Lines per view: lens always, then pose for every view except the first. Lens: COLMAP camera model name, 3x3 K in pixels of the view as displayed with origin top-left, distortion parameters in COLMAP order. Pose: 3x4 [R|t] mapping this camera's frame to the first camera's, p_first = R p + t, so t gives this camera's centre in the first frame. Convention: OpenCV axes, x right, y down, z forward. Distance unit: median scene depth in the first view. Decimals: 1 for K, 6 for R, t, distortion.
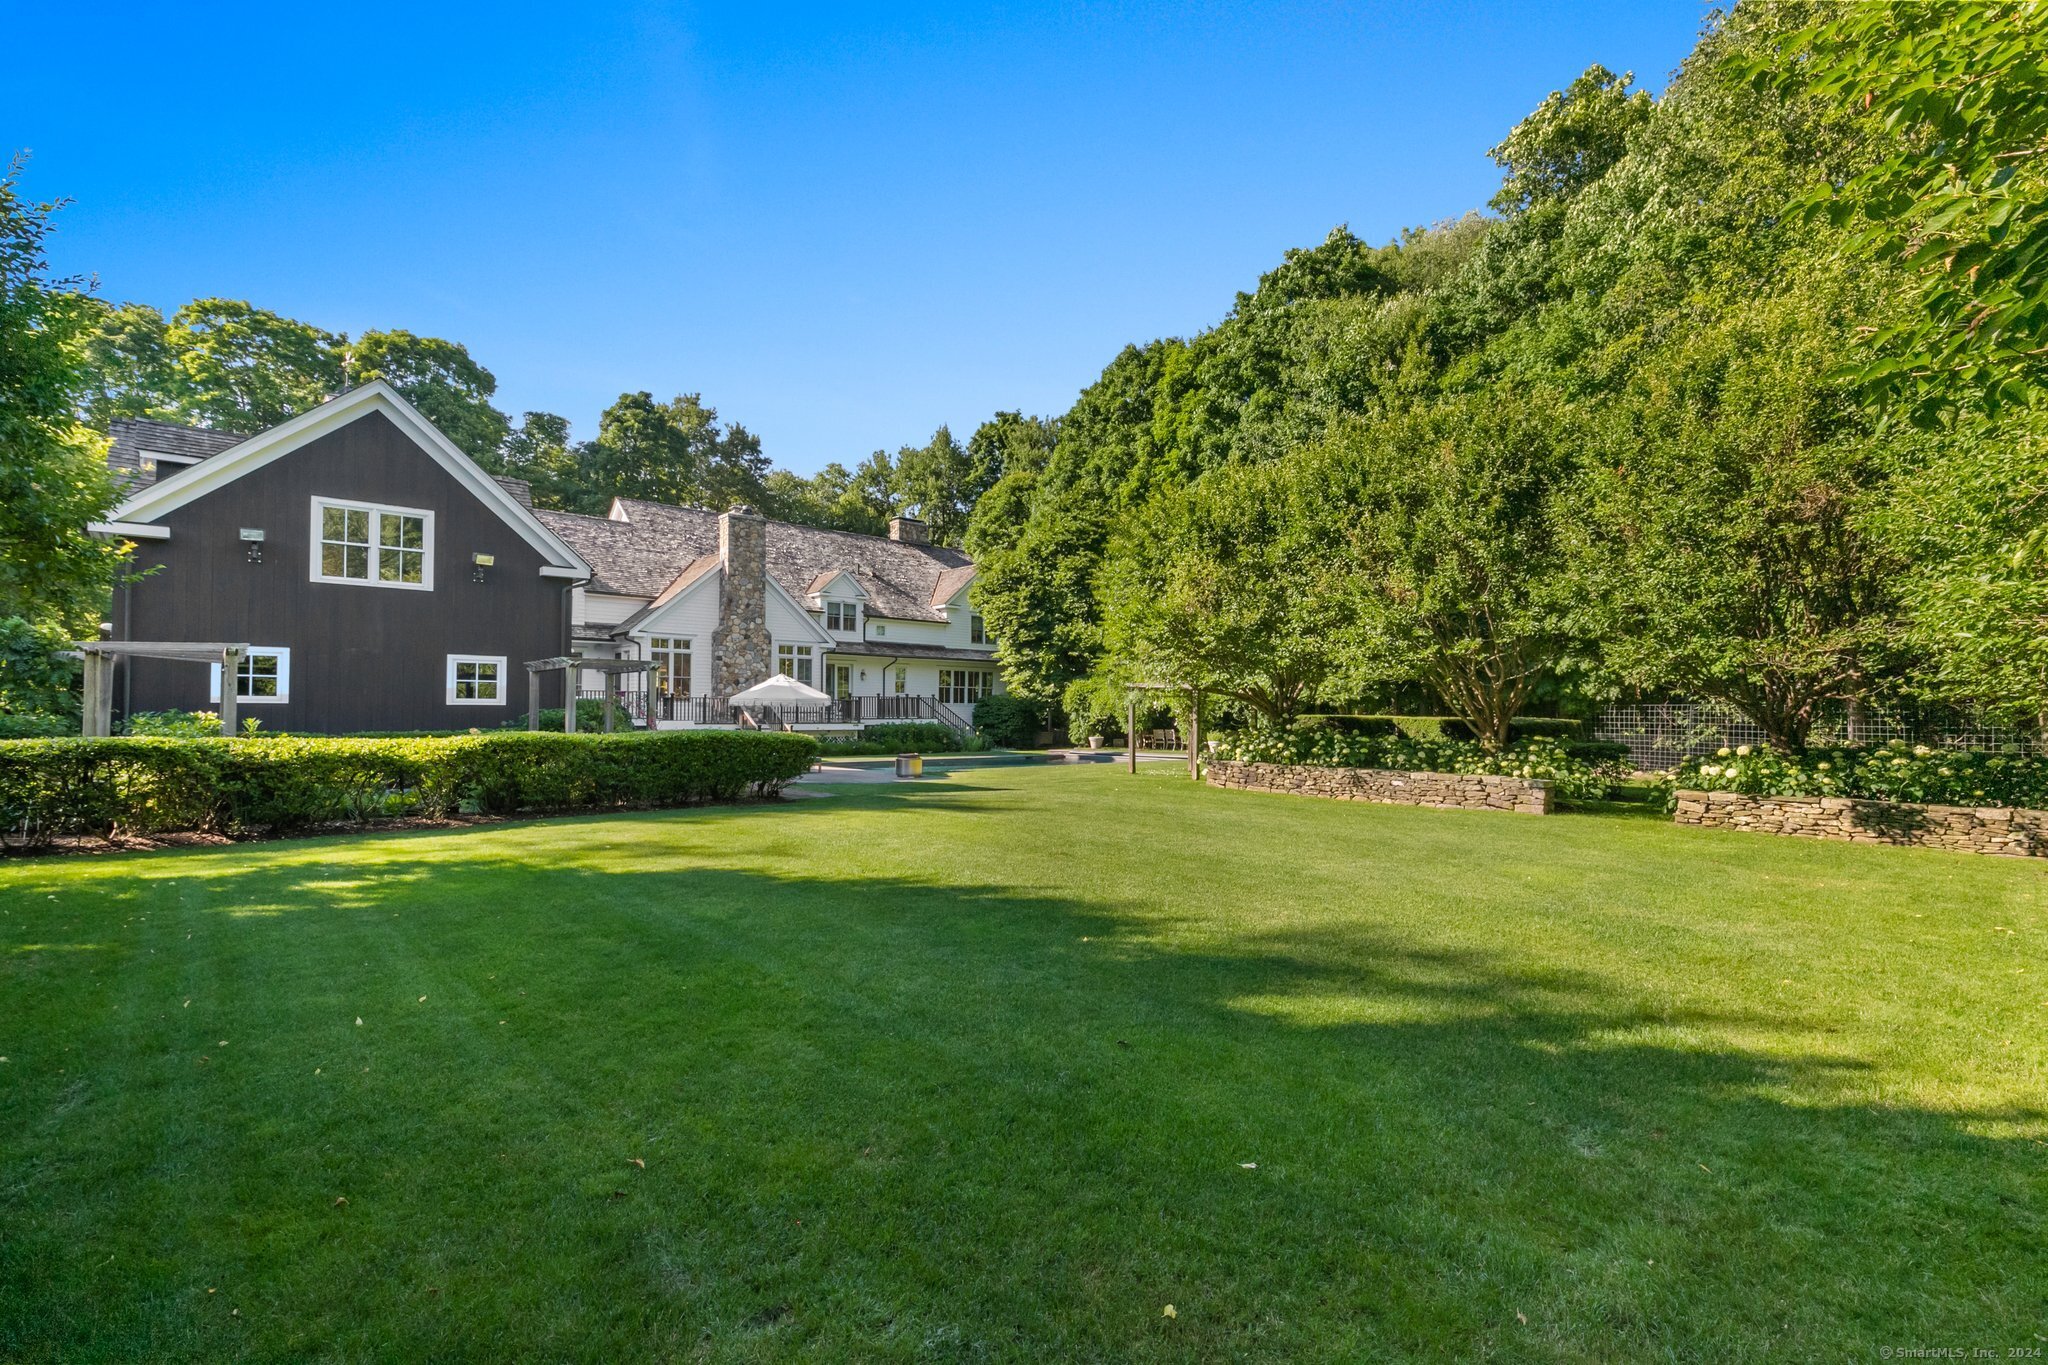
lens RADIAL K [[899.8, 0, 1024.0], [0, 899.8, 682.5], [0, 0, 1]] dist [-0.000915, -0.000048]
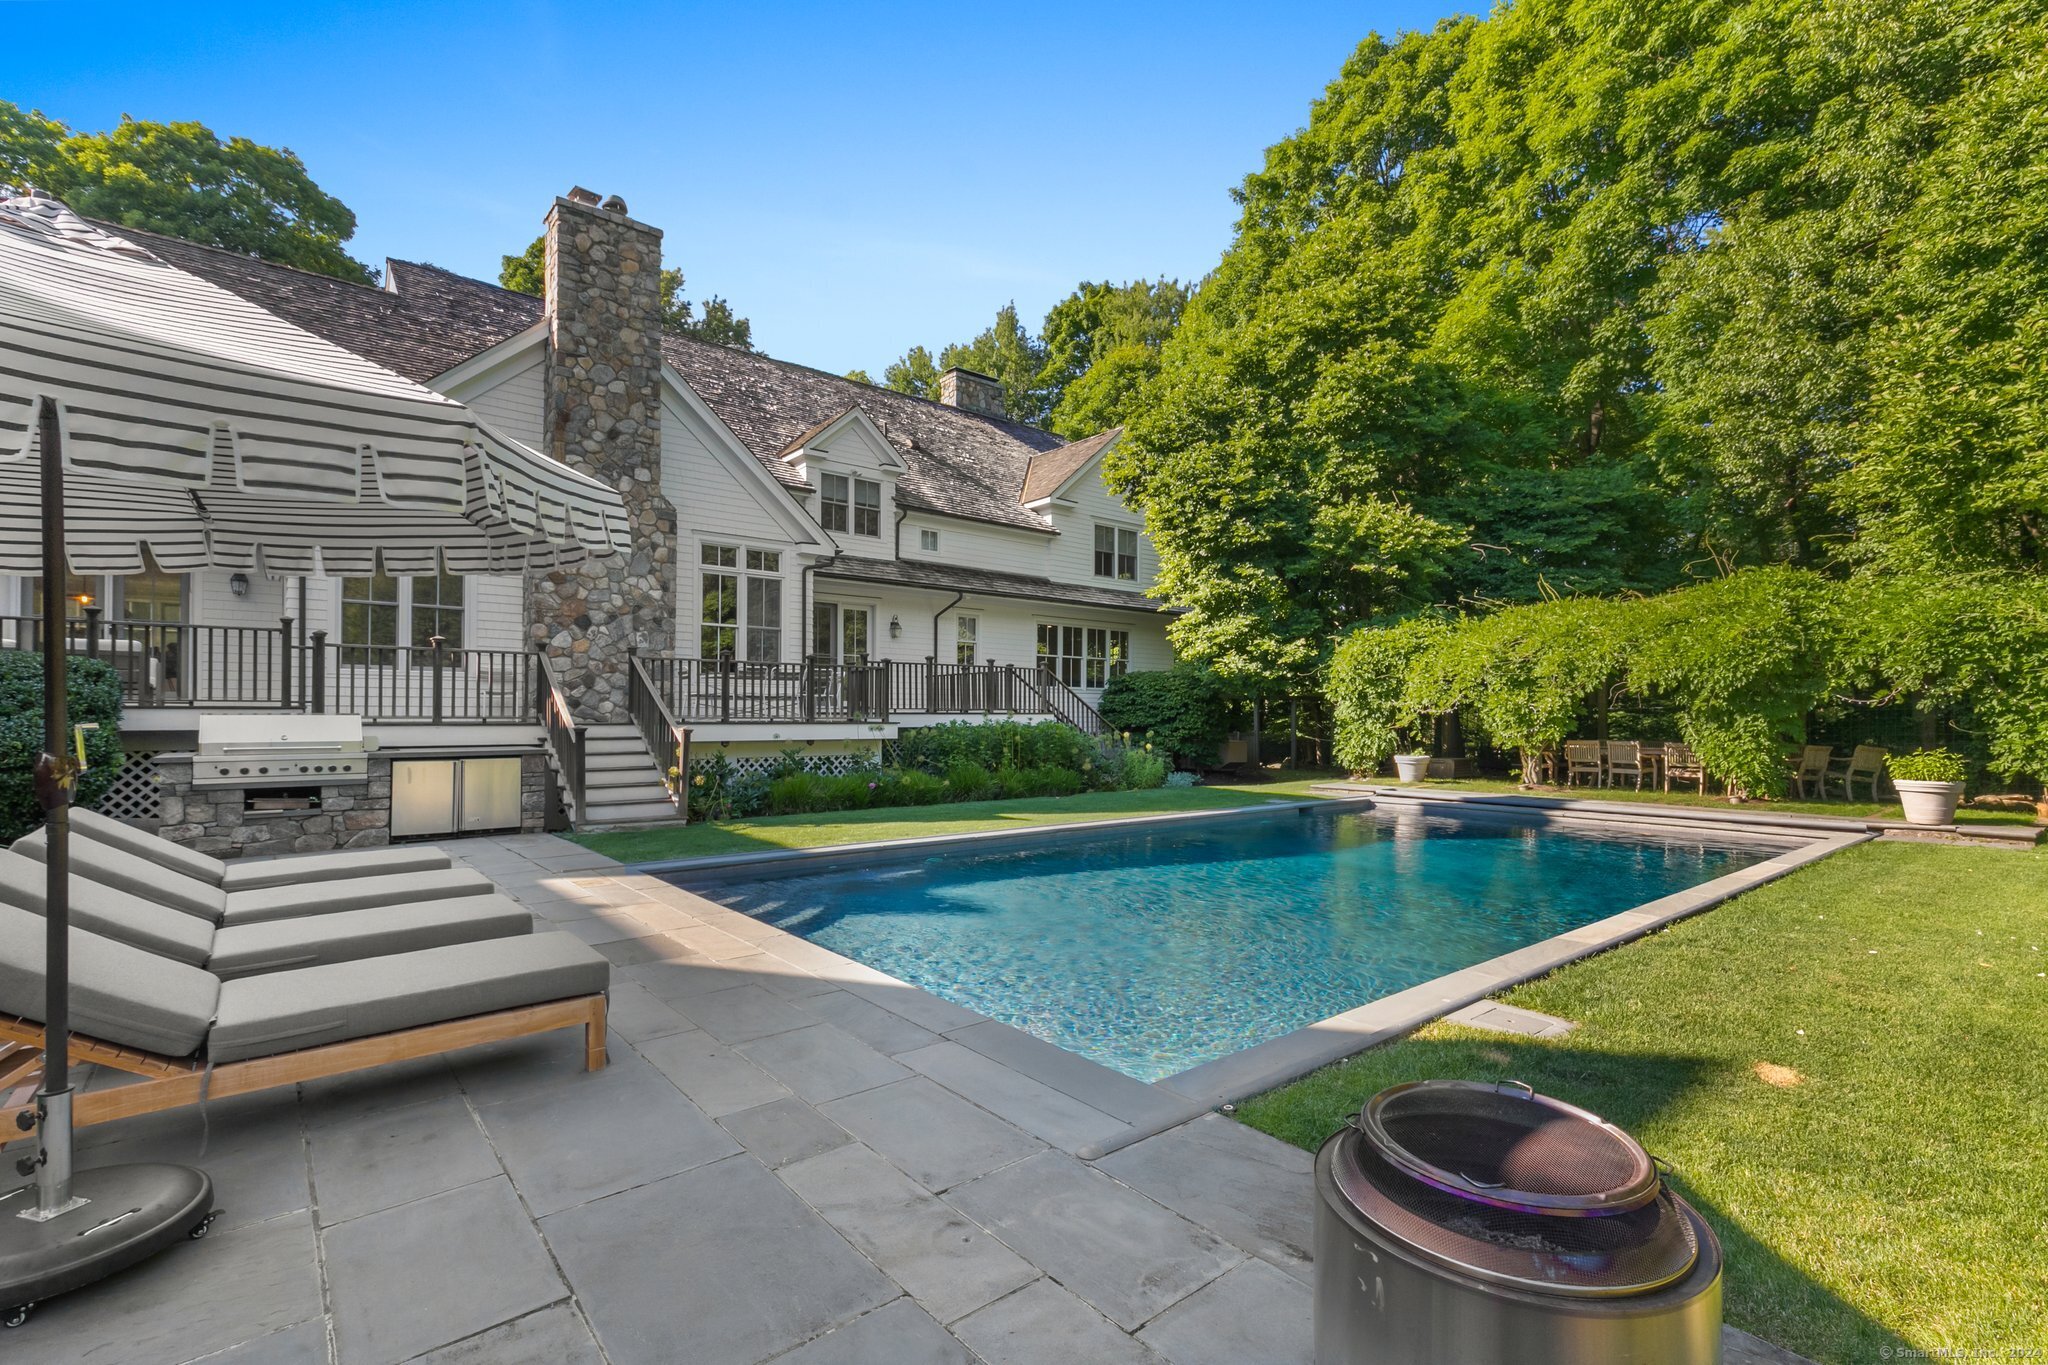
lens RADIAL K [[927.5, 0, 1019.9], [0, 927.5, 691.6], [0, 0, 1]] dist [0.001145, 0.000090]
pose [[0.999089, -0.000337, -0.042664, -0.087326], [0.000756, 0.999952, 0.009808, 0.022308], [0.042659, -0.009831, 0.999041, 0.487341]]
